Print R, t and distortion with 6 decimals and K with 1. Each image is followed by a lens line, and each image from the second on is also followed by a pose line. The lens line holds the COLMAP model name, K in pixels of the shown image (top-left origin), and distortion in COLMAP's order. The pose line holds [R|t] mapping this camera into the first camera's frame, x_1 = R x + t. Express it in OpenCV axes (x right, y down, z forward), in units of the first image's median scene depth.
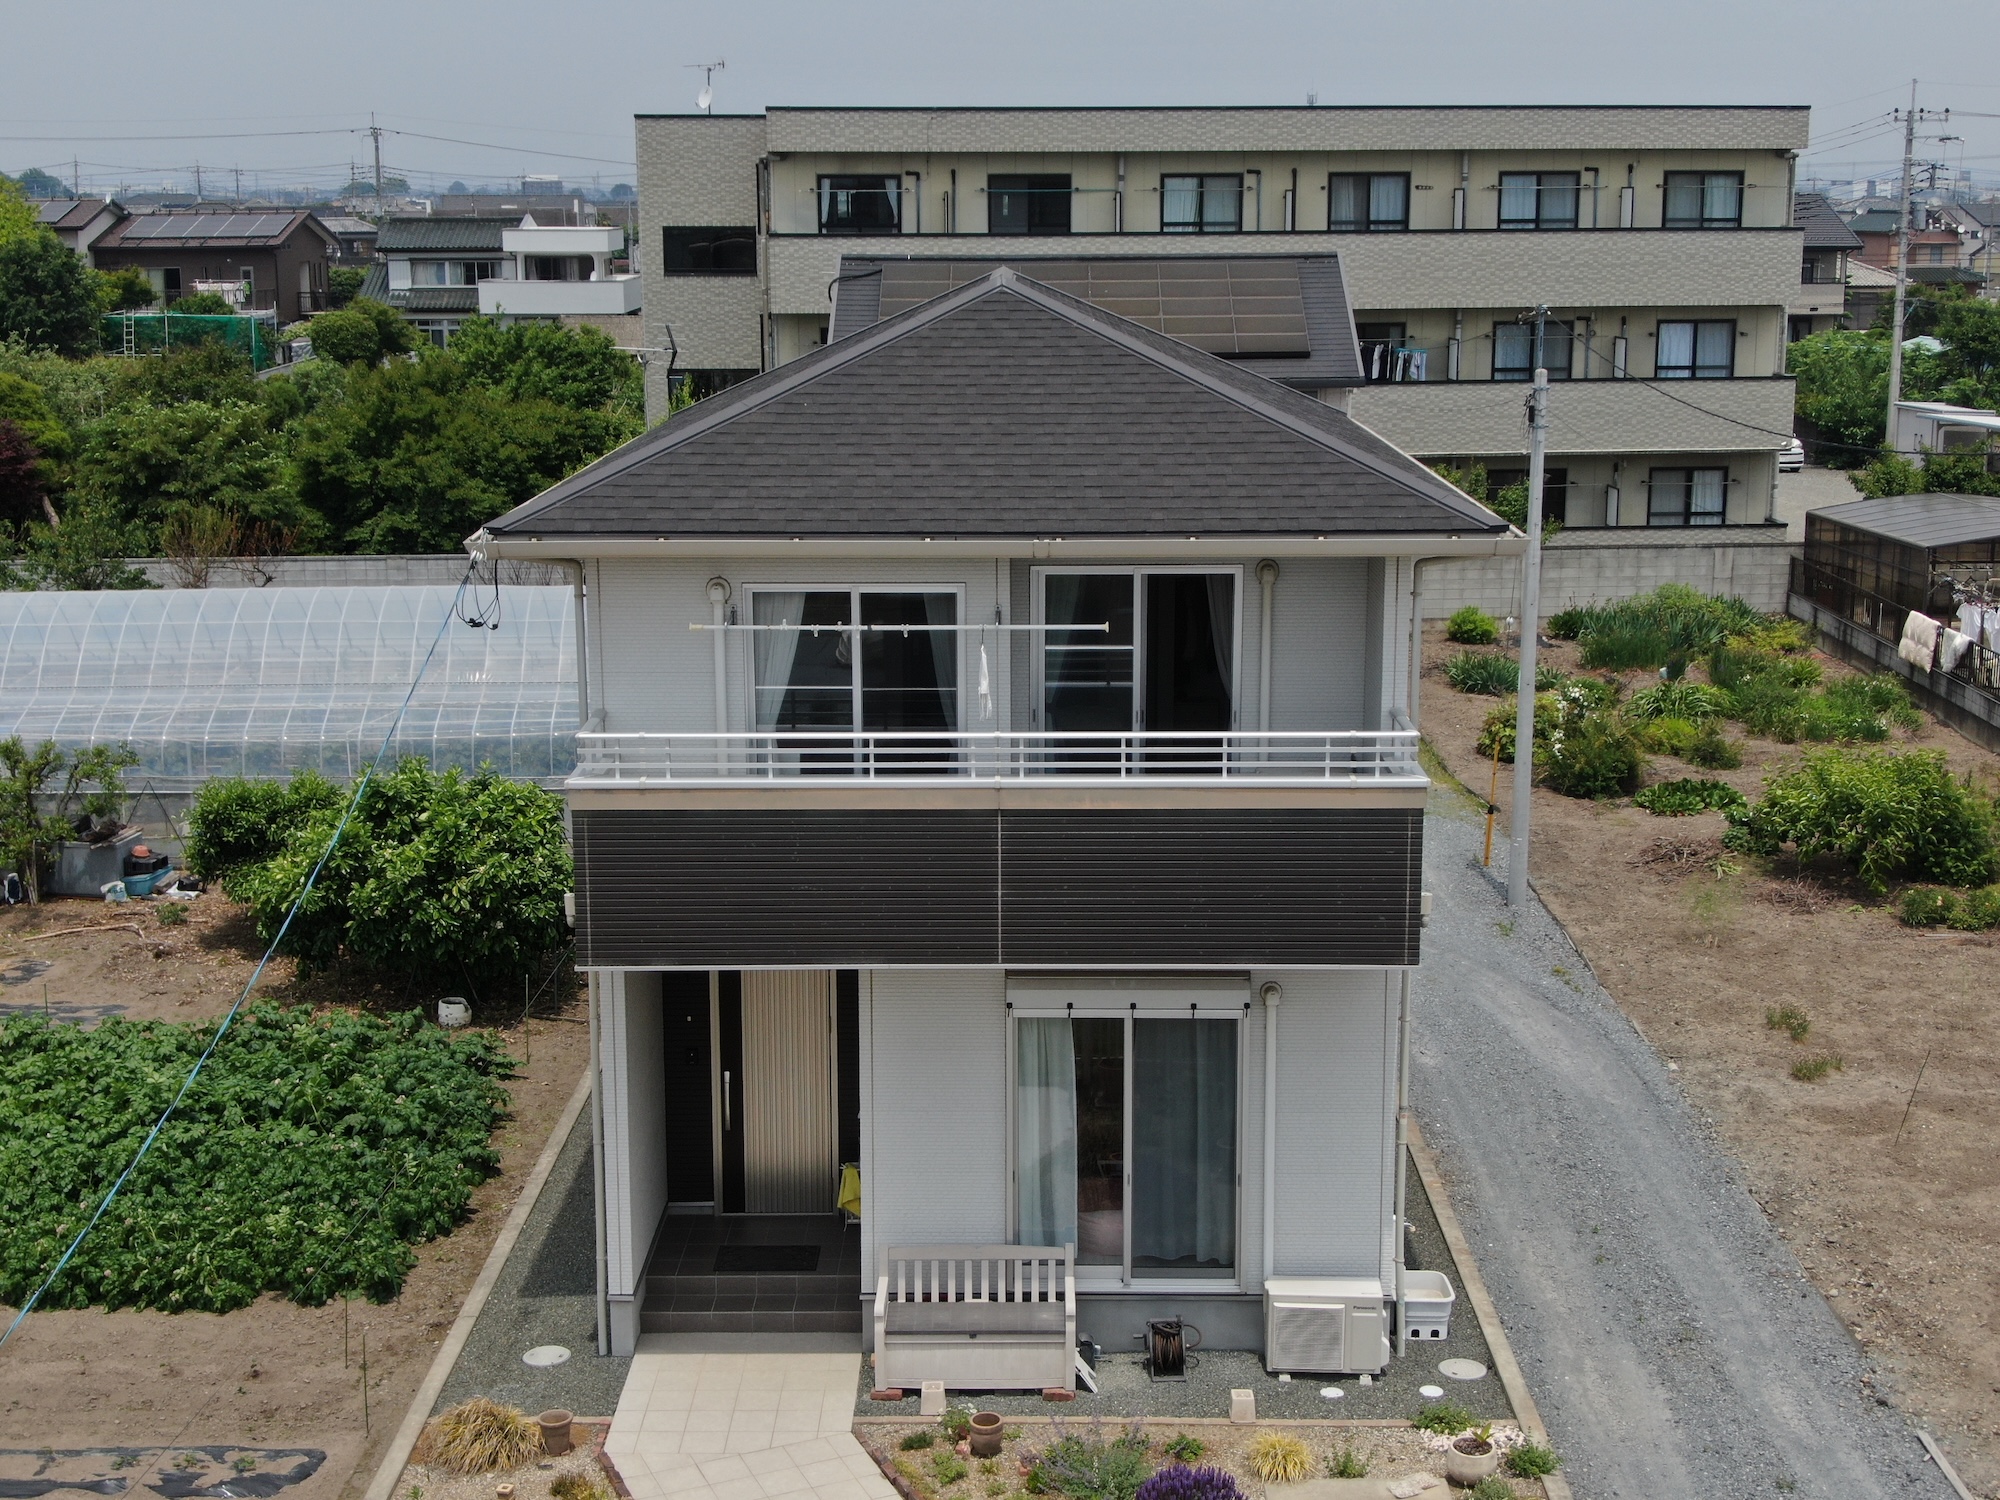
lens RADIAL K [[2659.1, 0, 995.4], [0, 2659.1, 754.7], [0, 0, 1]] dist [-0.223824, 0.000000]
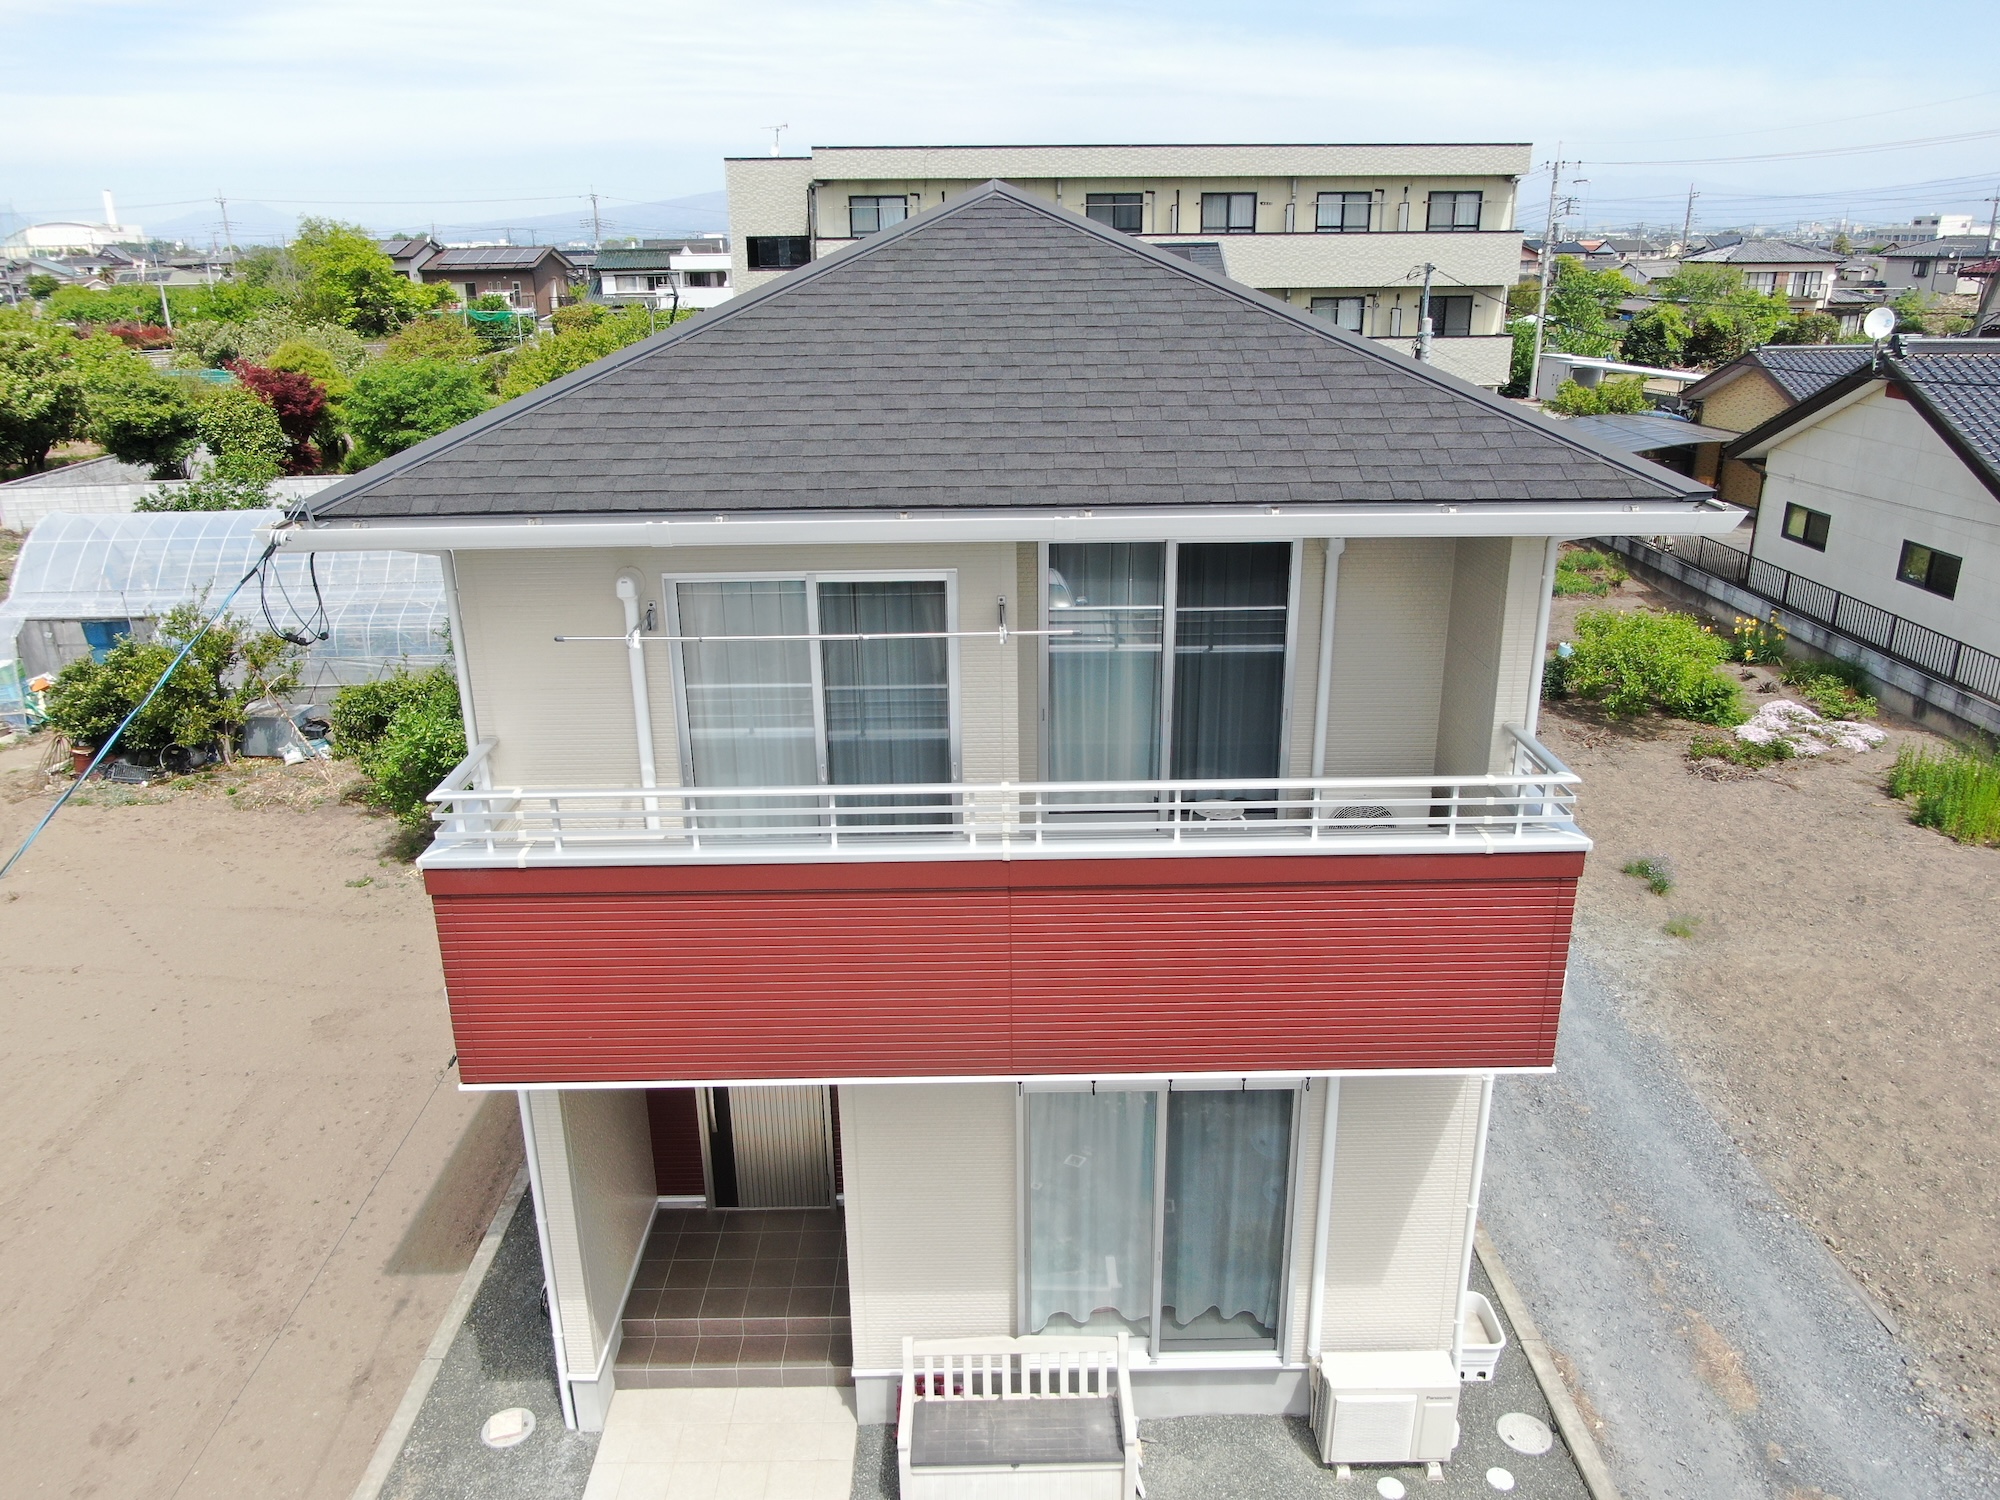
lens RADIAL K [[1416.7, 0, 1000.3], [0, 1416.7, 741.7], [0, 0, 1]] dist [-0.103698, 0.005224]
pose [[0.999746, -0.014492, 0.017234, -0.006429], [0.012112, 0.991309, 0.130998, -0.063876], [-0.018982, -0.130756, 0.991233, 0.558483]]
